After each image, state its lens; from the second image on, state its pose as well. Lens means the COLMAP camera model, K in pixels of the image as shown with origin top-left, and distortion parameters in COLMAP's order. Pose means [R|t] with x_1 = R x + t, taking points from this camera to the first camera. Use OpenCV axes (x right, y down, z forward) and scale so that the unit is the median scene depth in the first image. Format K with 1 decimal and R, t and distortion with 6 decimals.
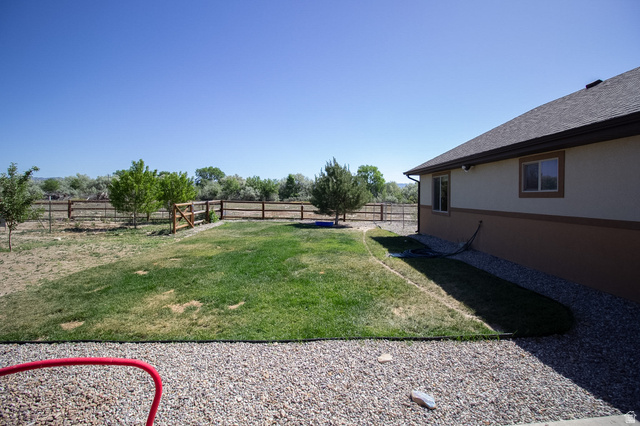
lens RADIAL K [[308.7, 0, 319.8], [0, 308.7, 211.9], [0, 0, 1]] dist [0.001232, -0.000147]
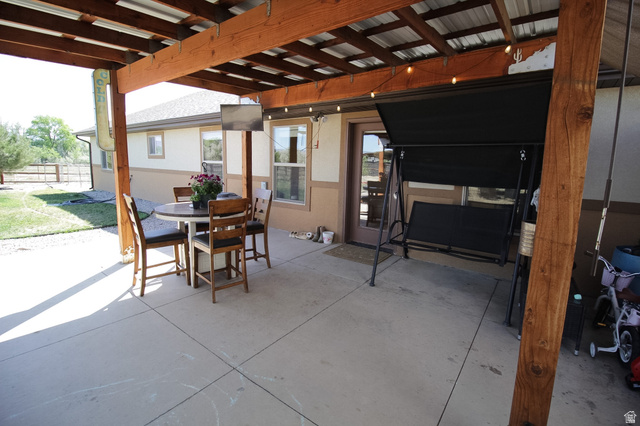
lens RADIAL K [[308.7, 0, 322.9], [0, 308.7, 207.9], [0, 0, 1]] dist [0.001232, -0.000147]
pose [[0.653963, -0.095150, 0.750519, 0.017856], [0.014034, 0.993414, 0.113716, 0.018270], [-0.756396, -0.063833, 0.650991, -0.359661]]
